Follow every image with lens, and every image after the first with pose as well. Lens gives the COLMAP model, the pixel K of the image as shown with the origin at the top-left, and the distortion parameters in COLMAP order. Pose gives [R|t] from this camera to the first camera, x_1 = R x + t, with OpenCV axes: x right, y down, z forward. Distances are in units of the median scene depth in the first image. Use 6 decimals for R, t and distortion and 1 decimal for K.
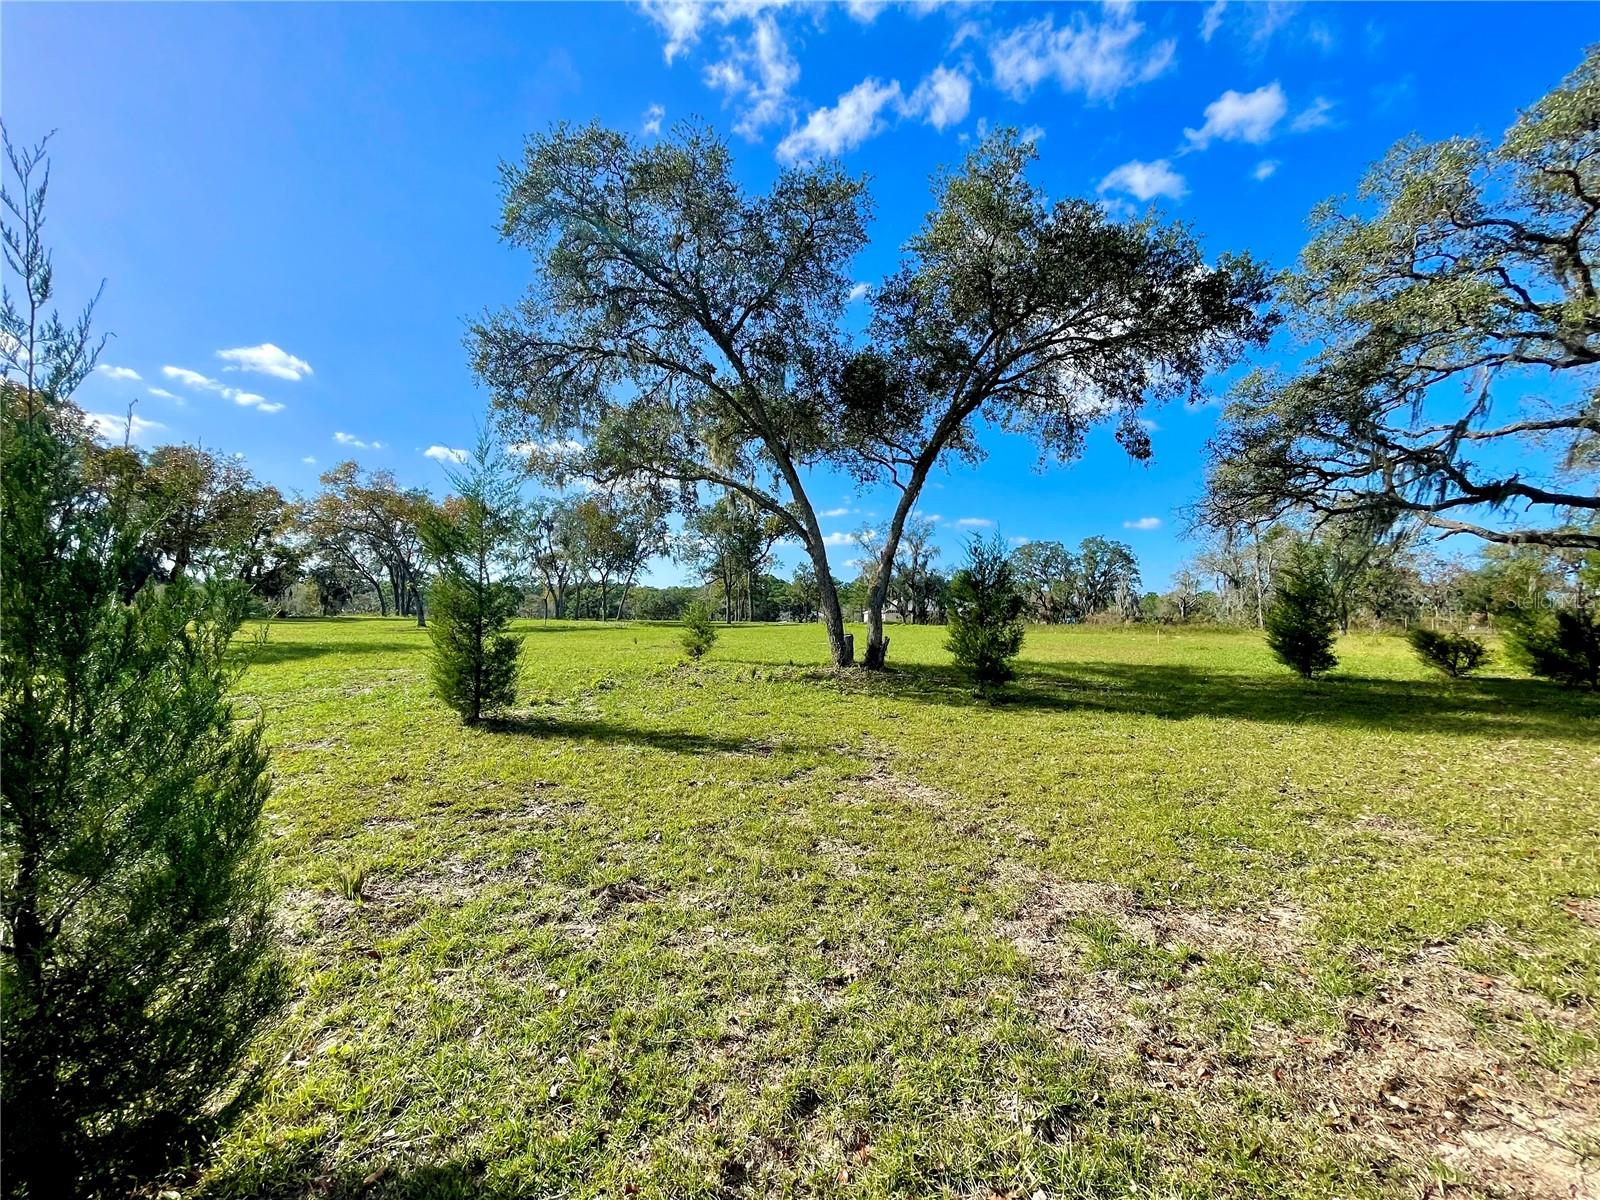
lens RADIAL K [[647.7, 0, 800.0], [0, 647.7, 600.0], [0, 0, 1]] dist [0.000265, 0.003404]
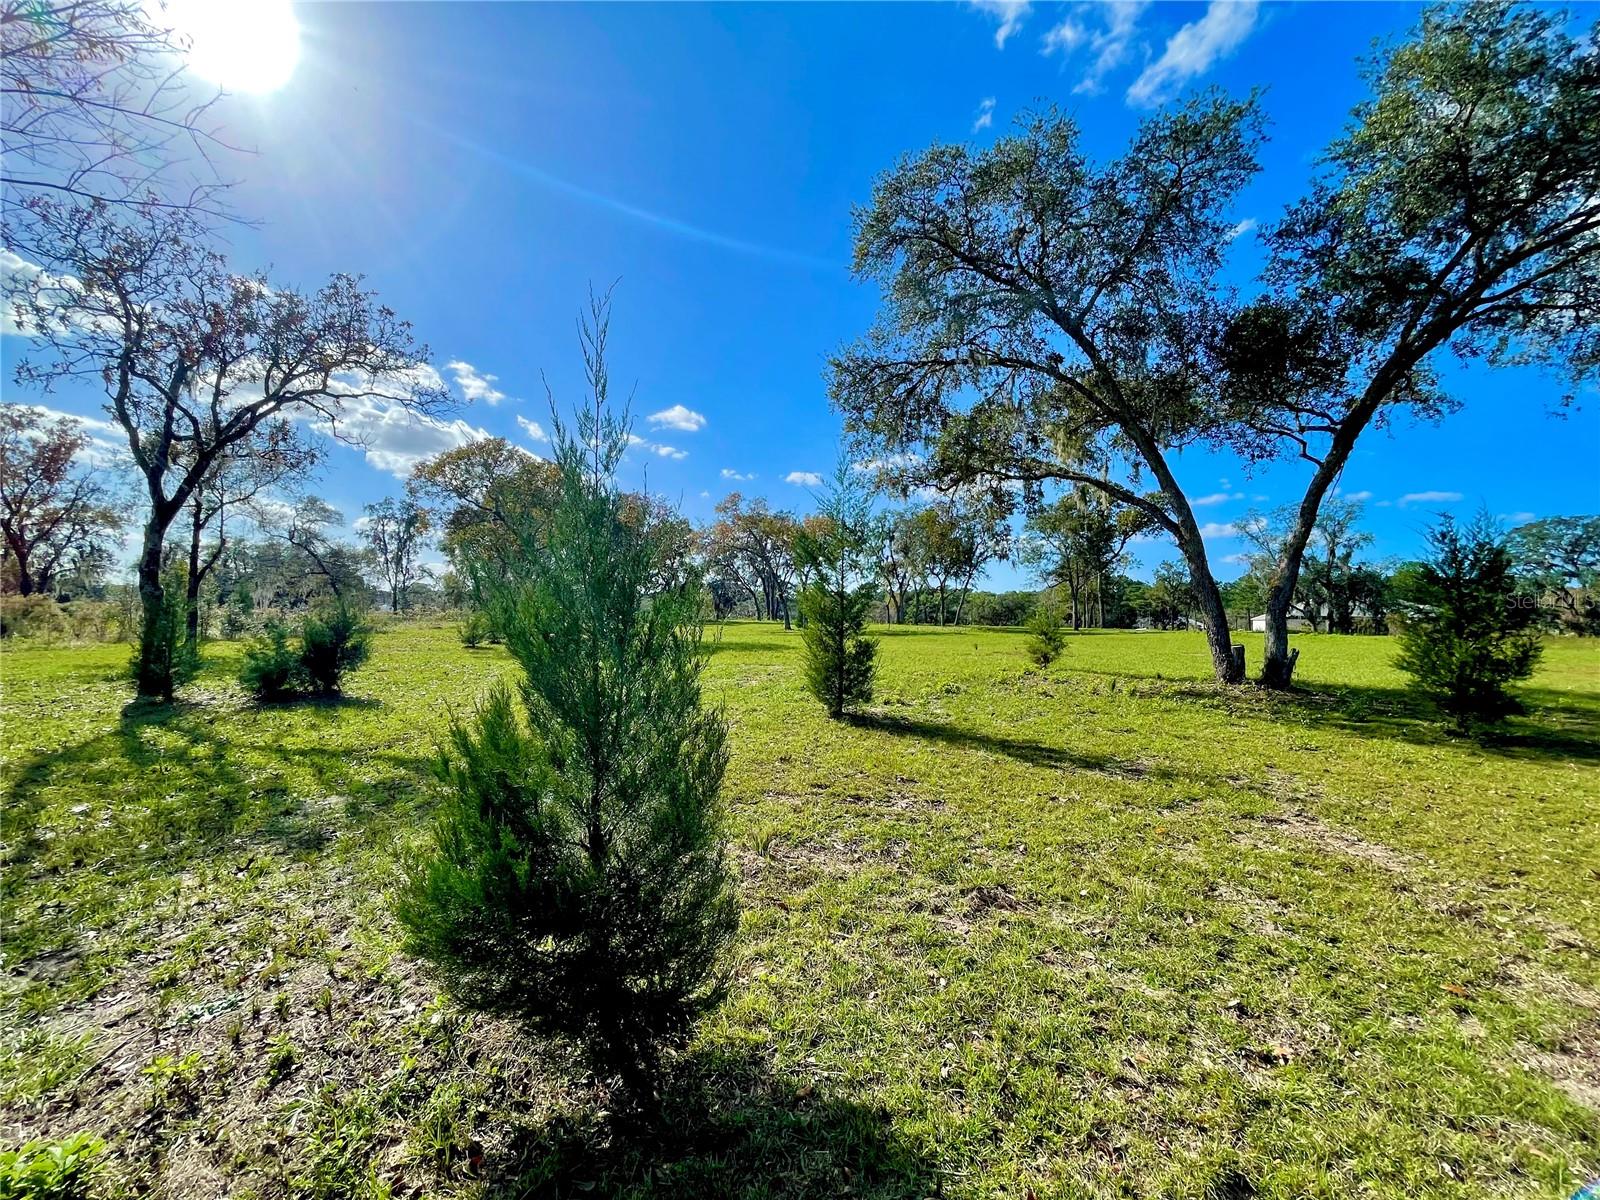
lens RADIAL K [[651.7, 0, 800.0], [0, 651.7, 600.0], [0, 0, 1]] dist [0.000415, 0.000670]
pose [[0.875597, -0.011038, -0.482916, -0.013480], [0.007039, 0.999924, -0.010092, -0.000012], [0.482990, 0.005438, 0.875609, -0.008805]]
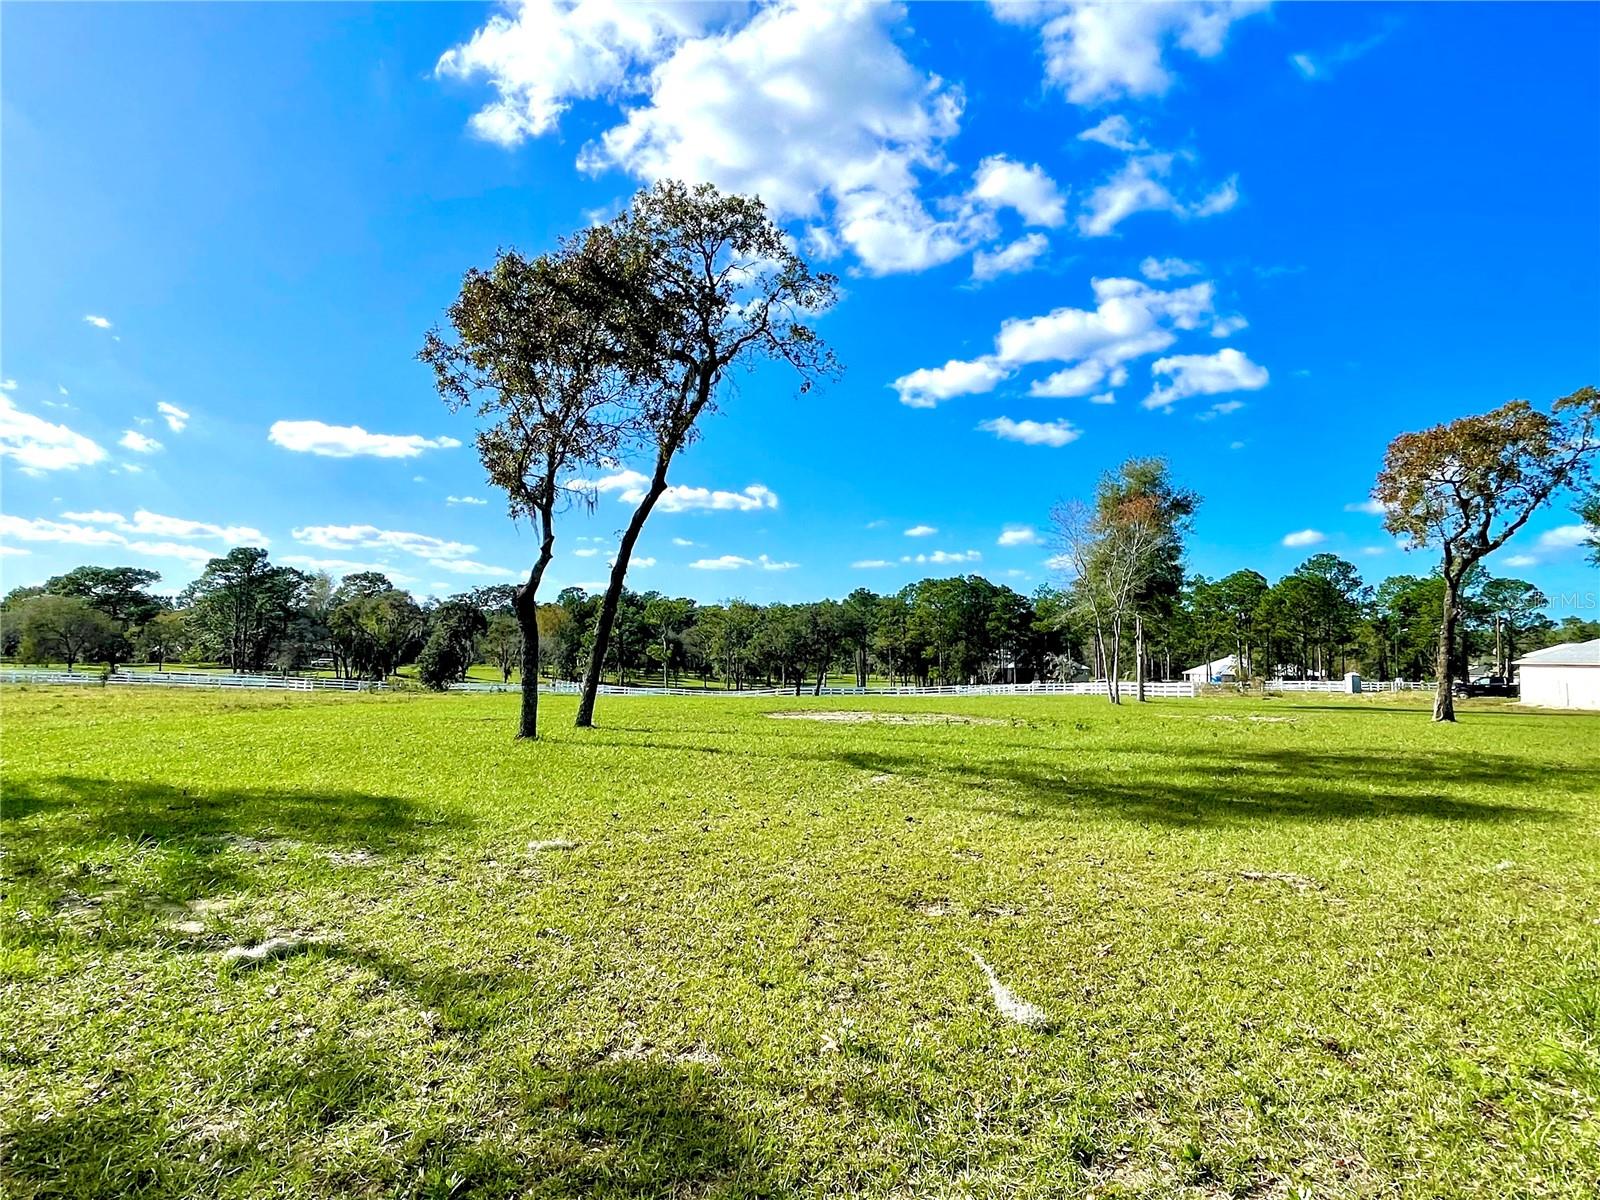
lens RADIAL K [[867.1, 0, 800.0], [0, 867.1, 600.0], [0, 0, 1]] dist [-0.020823, -0.002358]
pose [[0.997363, -0.005713, -0.072355, -1.470315], [0.002988, 0.999285, -0.037702, 0.032026], [0.072519, 0.037386, 0.996666, 3.681196]]
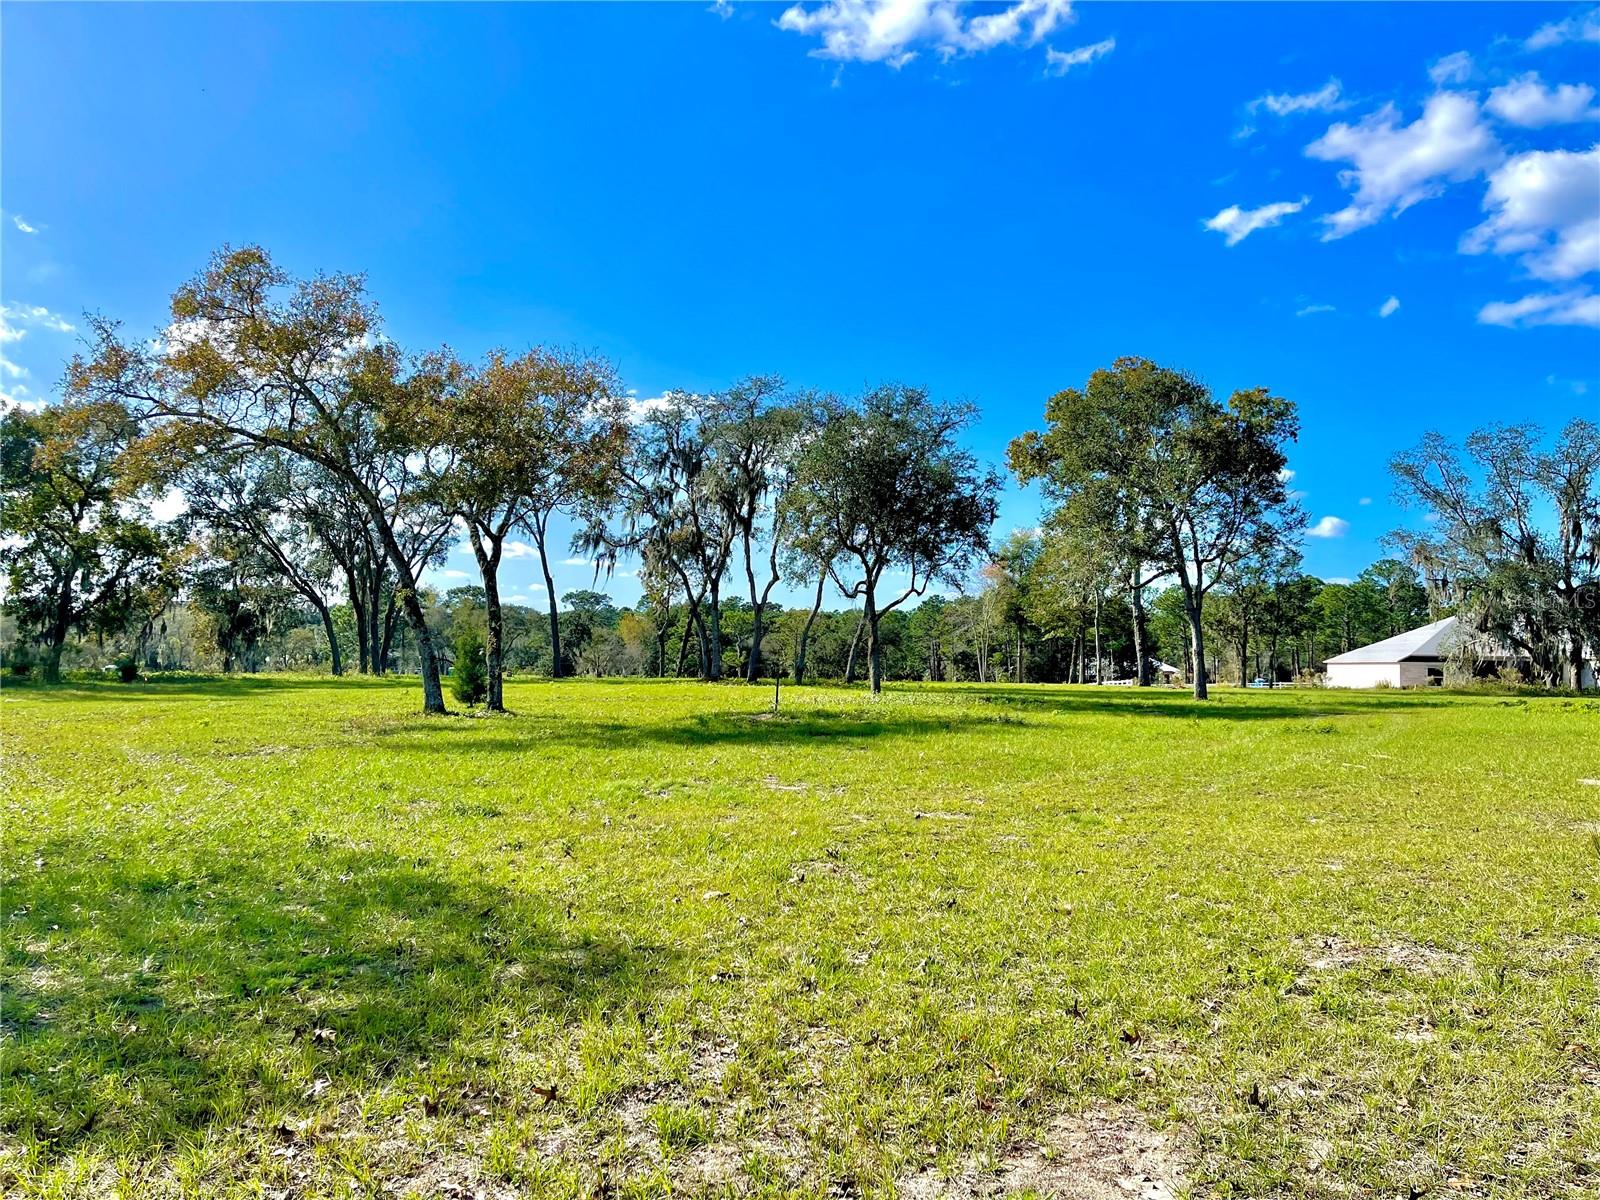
lens RADIAL K [[1178.0, 0, 800.0], [0, 1178.0, 600.0], [0, 0, 1]] dist [0.040047, 0.000456]
pose [[0.980394, -0.014252, -0.196533, -0.672485], [0.008287, 0.999481, -0.031141, 0.003213], [0.196875, 0.028902, 0.980003, 1.048811]]
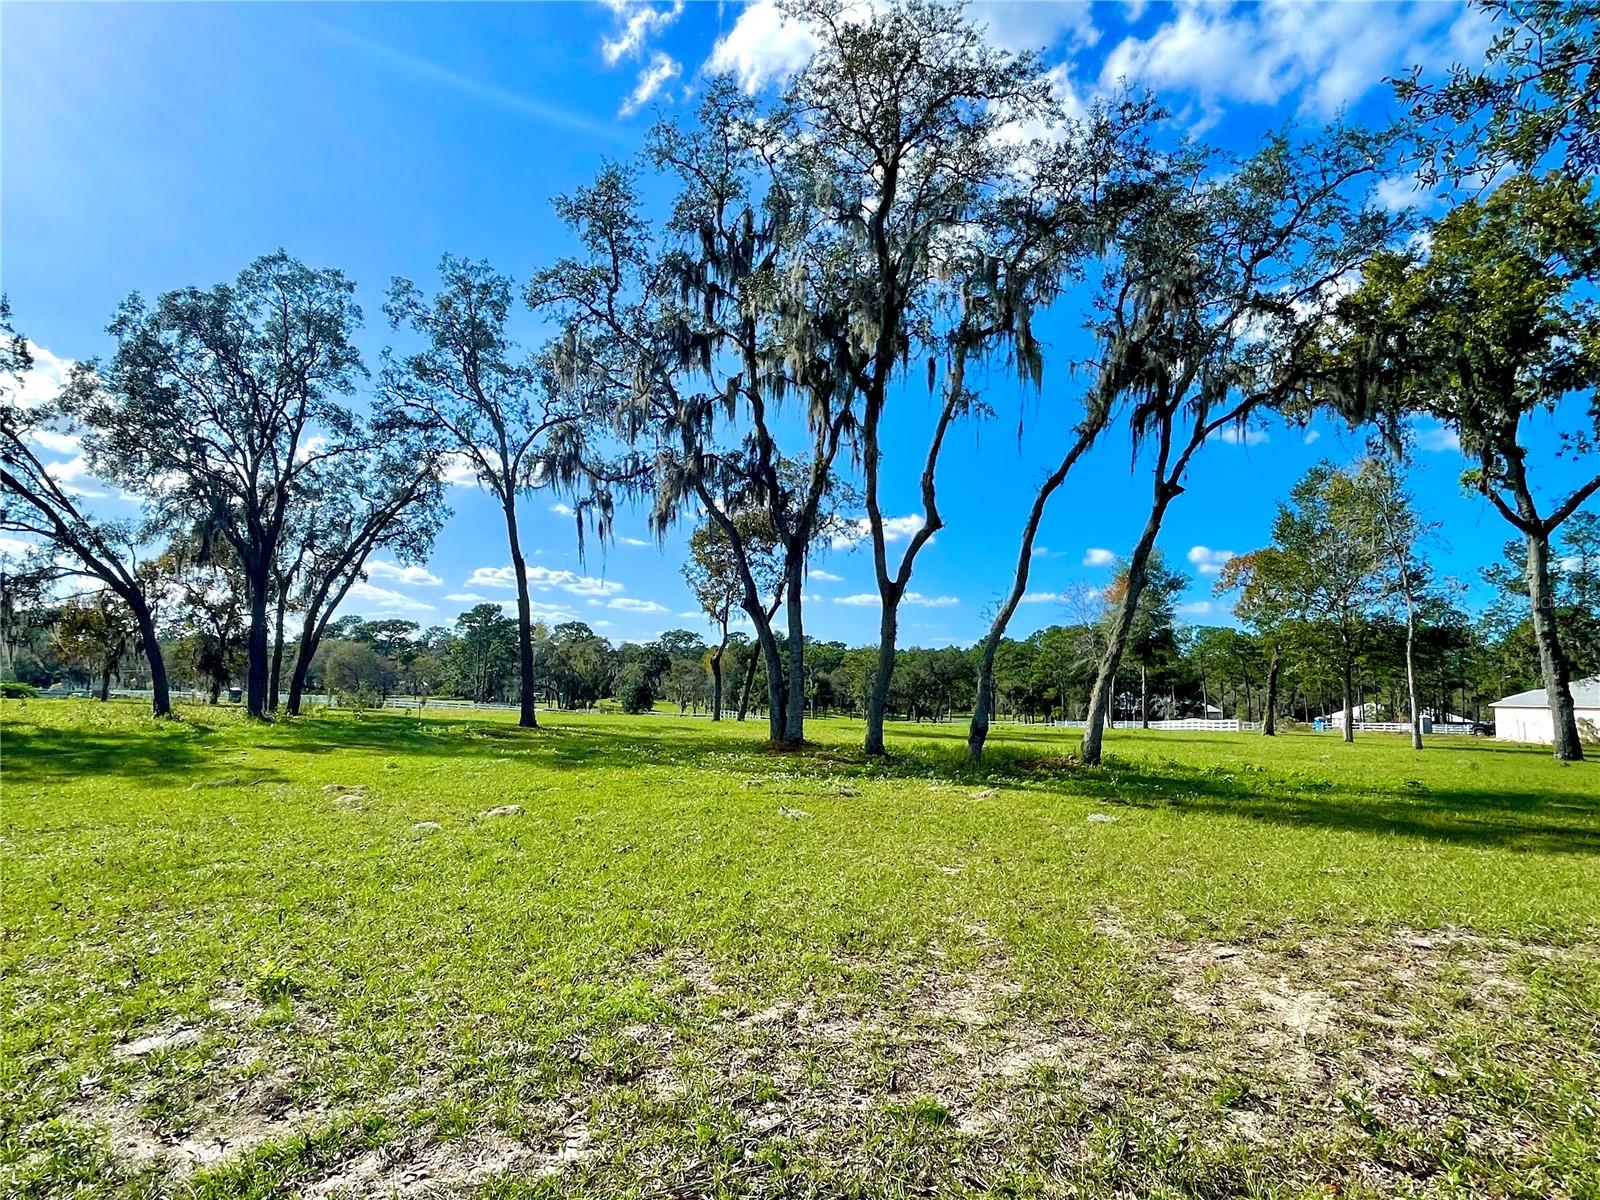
lens RADIAL K [[867.1, 0, 800.0], [0, 867.1, 600.0], [0, 0, 1]] dist [-0.020823, -0.002358]
pose [[0.967178, -0.016073, -0.253591, -1.152793], [-0.005291, 0.996507, -0.083338, 0.021035], [0.254045, 0.081944, 0.963715, 2.755451]]
